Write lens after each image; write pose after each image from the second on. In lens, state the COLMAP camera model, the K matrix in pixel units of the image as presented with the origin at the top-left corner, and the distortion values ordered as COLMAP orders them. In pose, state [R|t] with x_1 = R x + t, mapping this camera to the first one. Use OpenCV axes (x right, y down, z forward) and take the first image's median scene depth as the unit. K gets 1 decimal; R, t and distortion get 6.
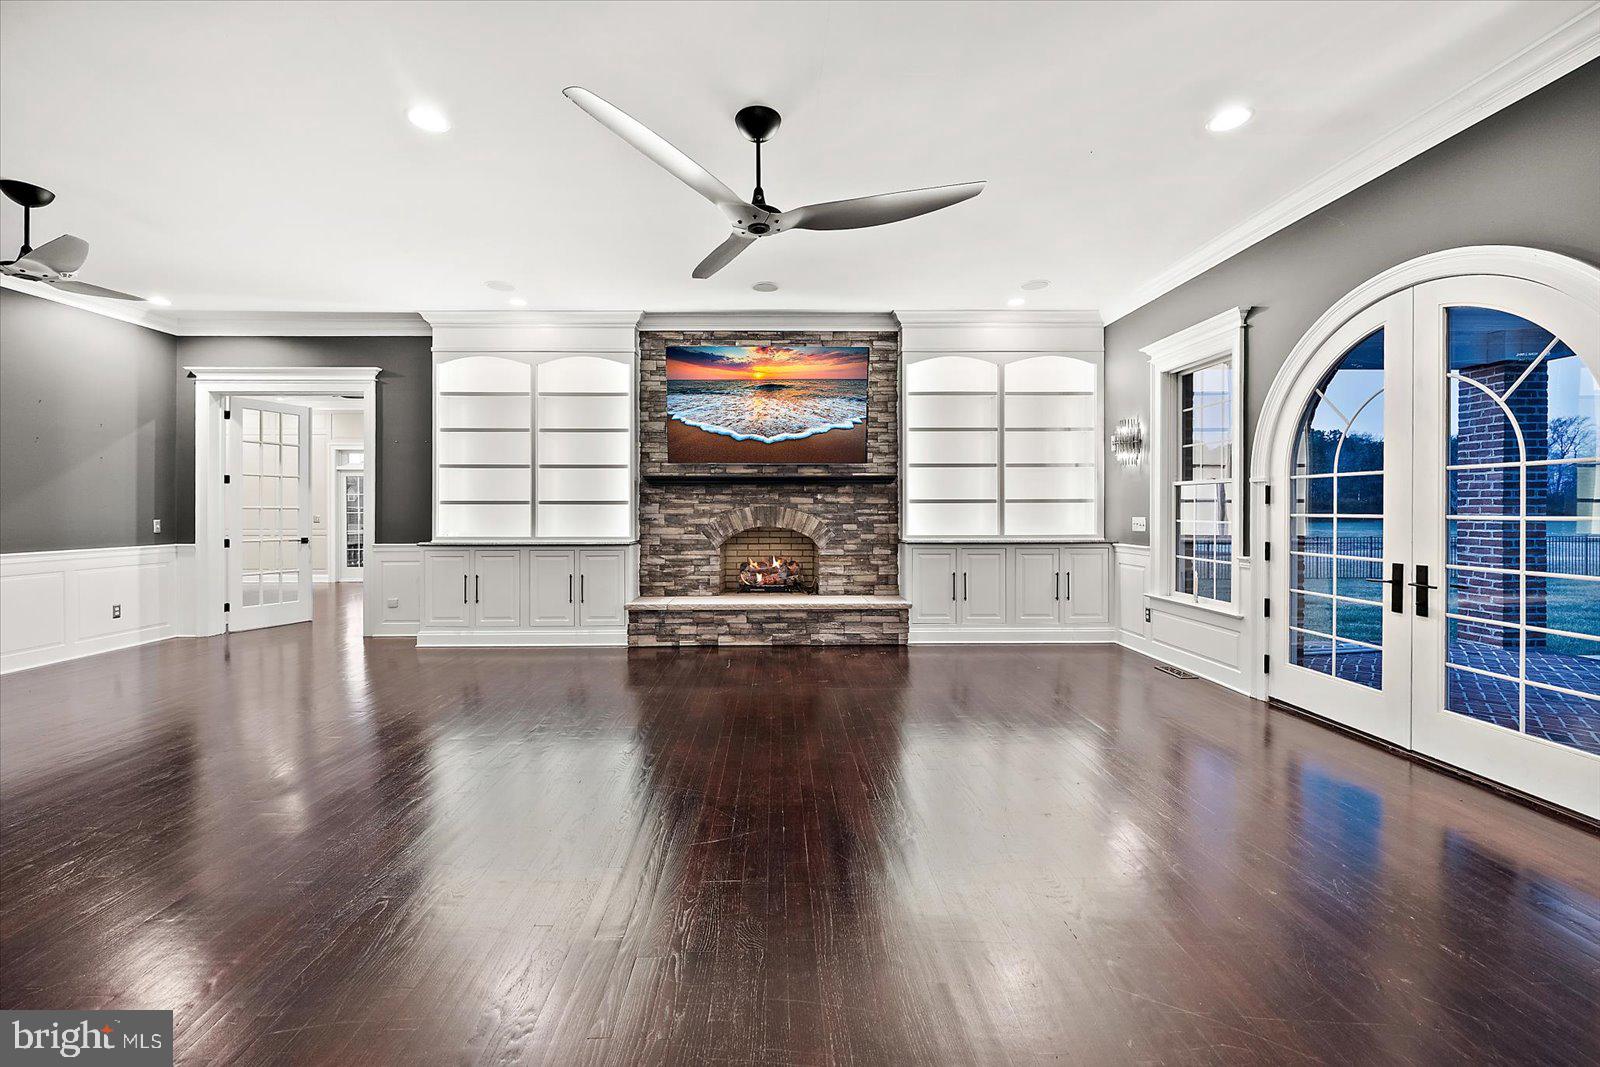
lens RADIAL K [[595.3, 0, 692.2], [0, 595.3, 514.1], [0, 0, 1]] dist [0.000471, -0.000039]
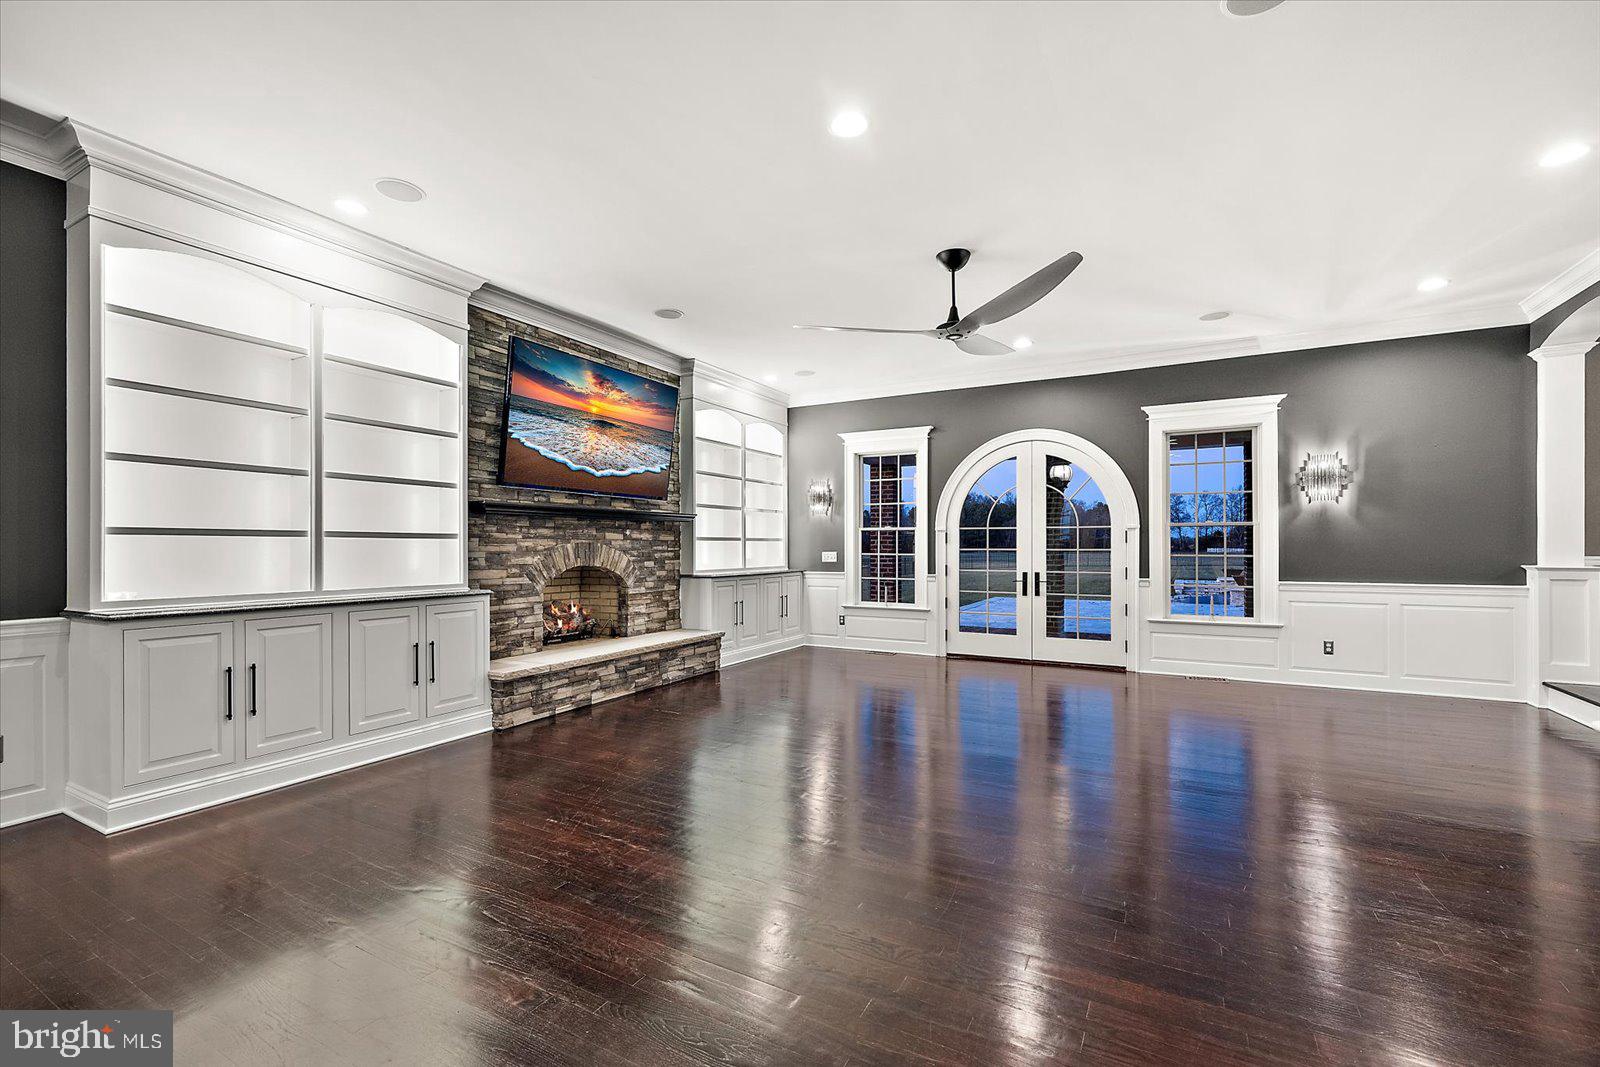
lens RADIAL K [[683.2, 0, 800.8], [0, 683.2, 547.8], [0, 0, 1]] dist [-0.000179, -0.000146]
pose [[0.500190, -0.001526, 0.865914, -0.619514], [0.006091, 0.999980, -0.001756, -0.001806], [-0.865894, 0.006153, 0.500189, 0.229233]]
